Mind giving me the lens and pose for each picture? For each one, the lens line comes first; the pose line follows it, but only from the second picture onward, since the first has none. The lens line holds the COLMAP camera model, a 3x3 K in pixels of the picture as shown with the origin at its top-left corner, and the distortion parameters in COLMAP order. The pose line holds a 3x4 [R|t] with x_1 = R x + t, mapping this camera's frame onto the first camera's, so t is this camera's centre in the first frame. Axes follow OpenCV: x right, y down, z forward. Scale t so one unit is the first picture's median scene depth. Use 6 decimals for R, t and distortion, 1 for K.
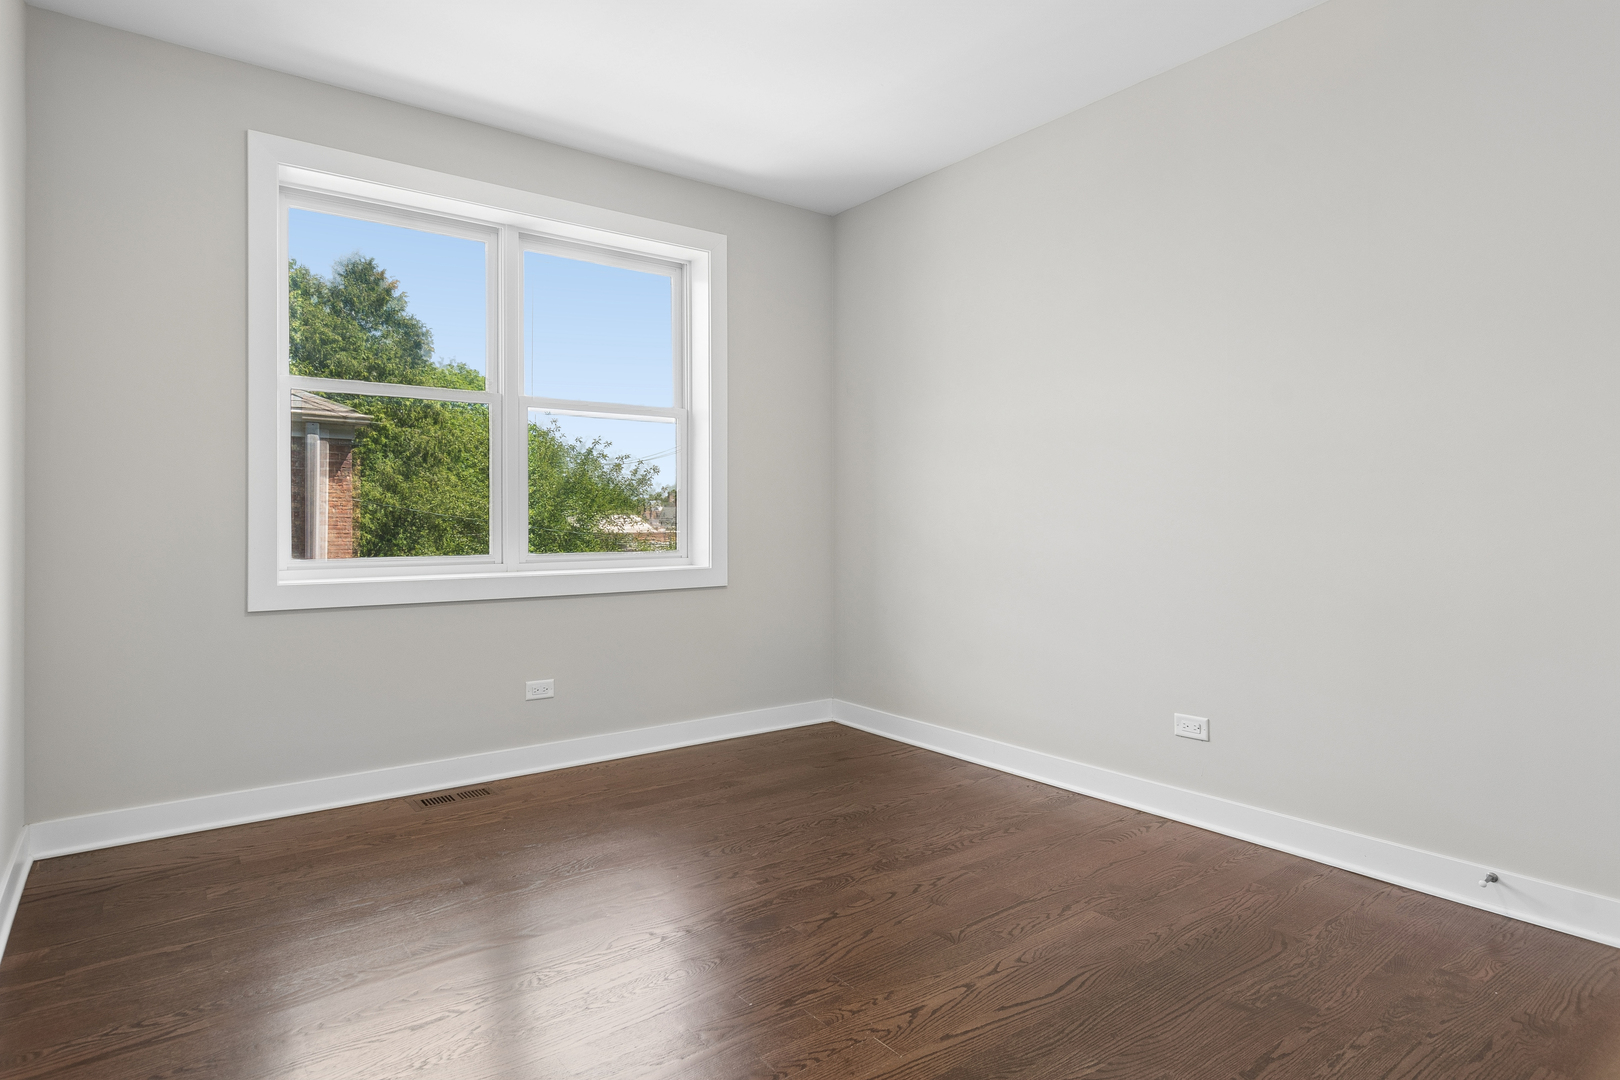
lens RADIAL K [[885.4, 0, 789.8], [0, 885.4, 531.5], [0, 0, 1]] dist [0.000180, 0.000187]
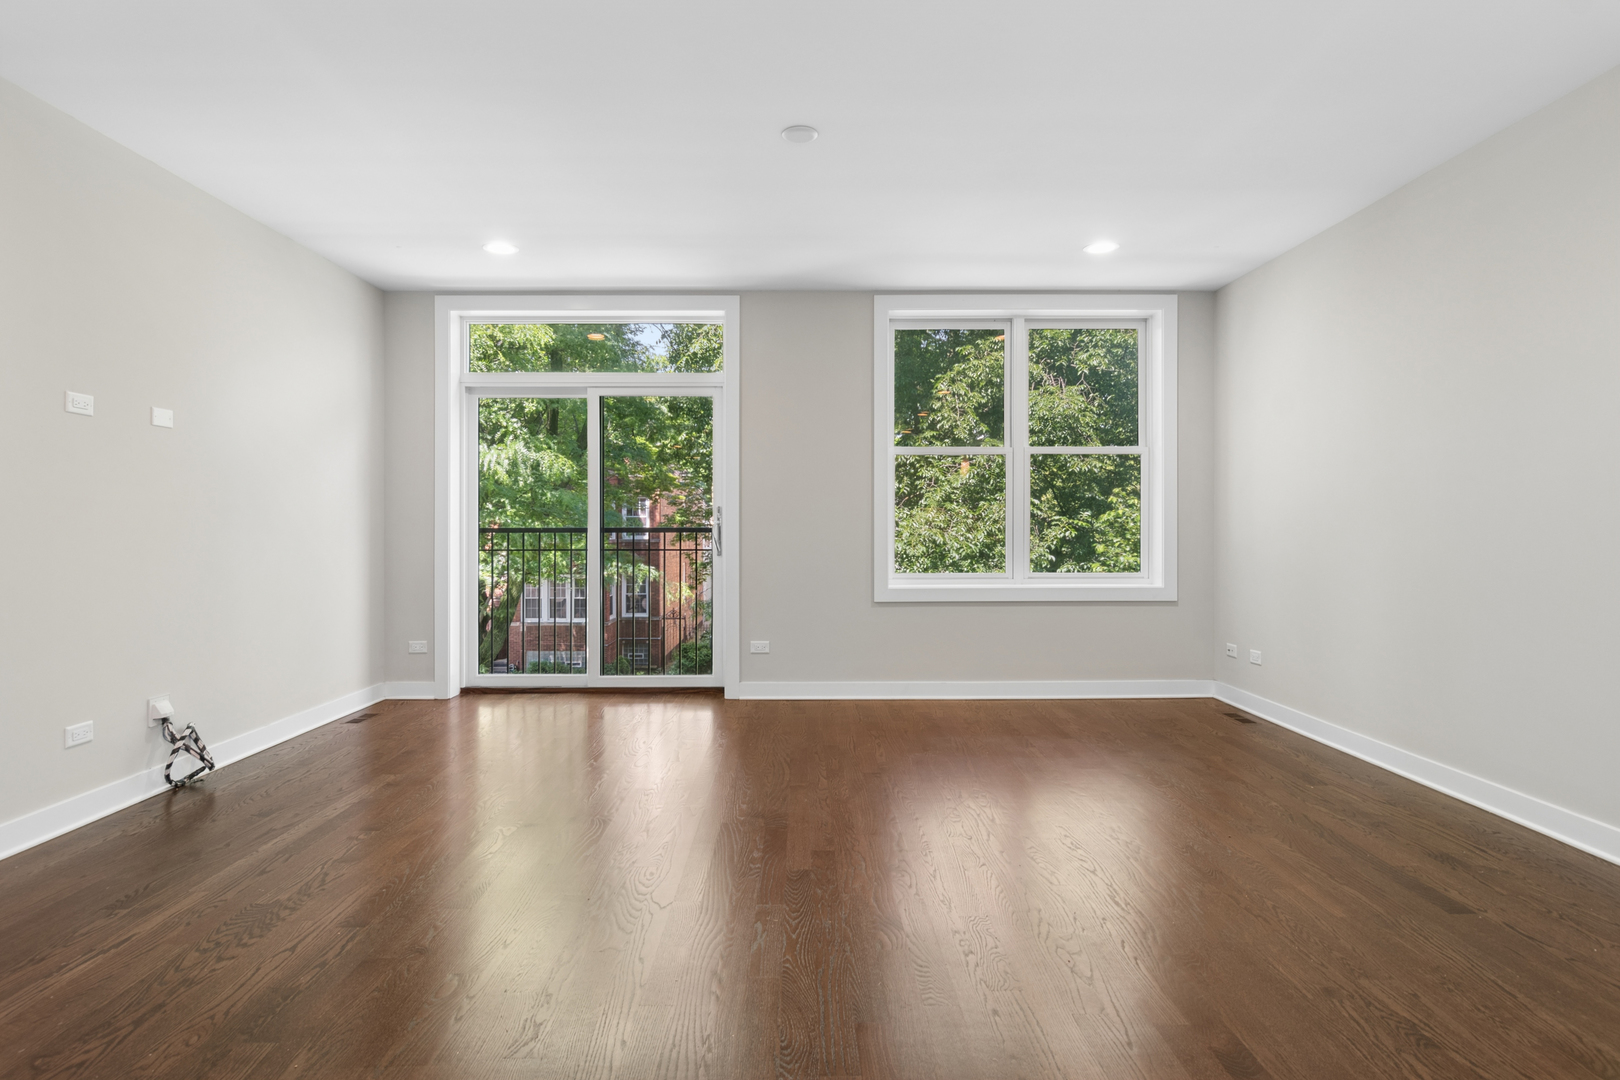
lens RADIAL K [[874.3, 0, 807.3], [0, 874.3, 530.8], [0, 0, 1]] dist [-0.002372, -0.000705]
pose [[0.818392, 0.002554, -0.574655, 0.252164], [-0.003100, 0.999995, 0.000030, -0.047662], [0.574653, 0.001757, 0.818396, -0.452806]]
